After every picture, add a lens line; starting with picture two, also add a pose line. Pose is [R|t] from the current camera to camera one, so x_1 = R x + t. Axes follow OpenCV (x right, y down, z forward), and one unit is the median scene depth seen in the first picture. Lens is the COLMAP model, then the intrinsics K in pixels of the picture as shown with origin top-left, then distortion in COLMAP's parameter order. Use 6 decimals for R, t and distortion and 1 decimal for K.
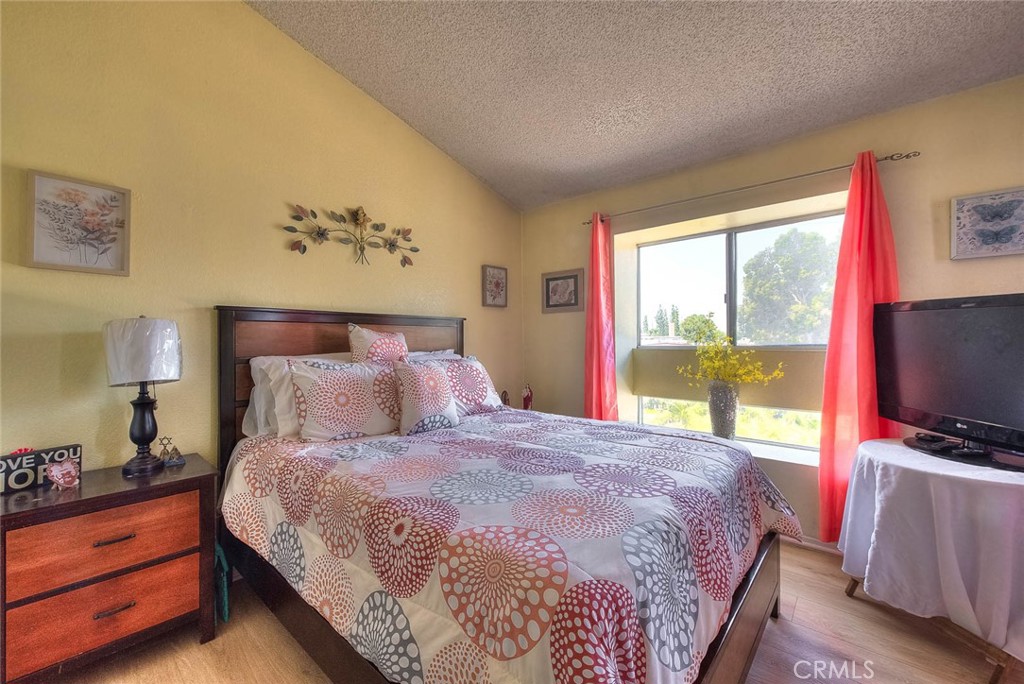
lens RADIAL K [[420.8, 0, 505.1], [0, 420.8, 342.0], [0, 0, 1]] dist [-0.001788, -0.000933]
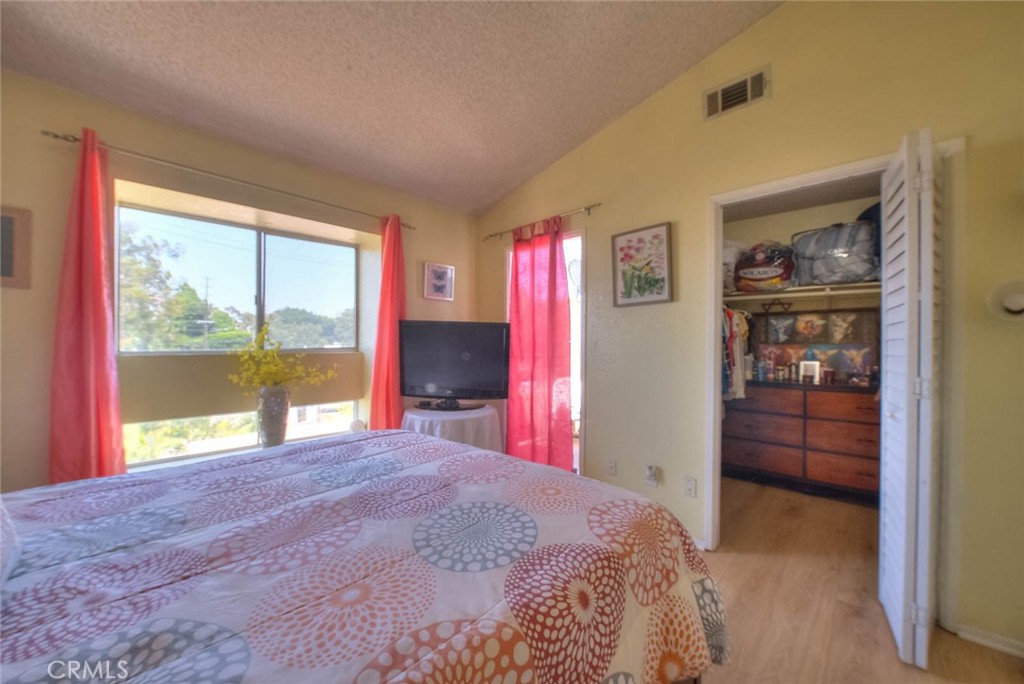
lens RADIAL K [[395.9, 0, 512.7], [0, 395.9, 347.0], [0, 0, 1]] dist [-0.001966, -0.000204]
pose [[0.007241, -0.002430, 0.999971, -0.738778], [0.005684, 0.999981, 0.002389, 0.004919], [-0.999958, 0.005667, 0.007255, 0.881959]]
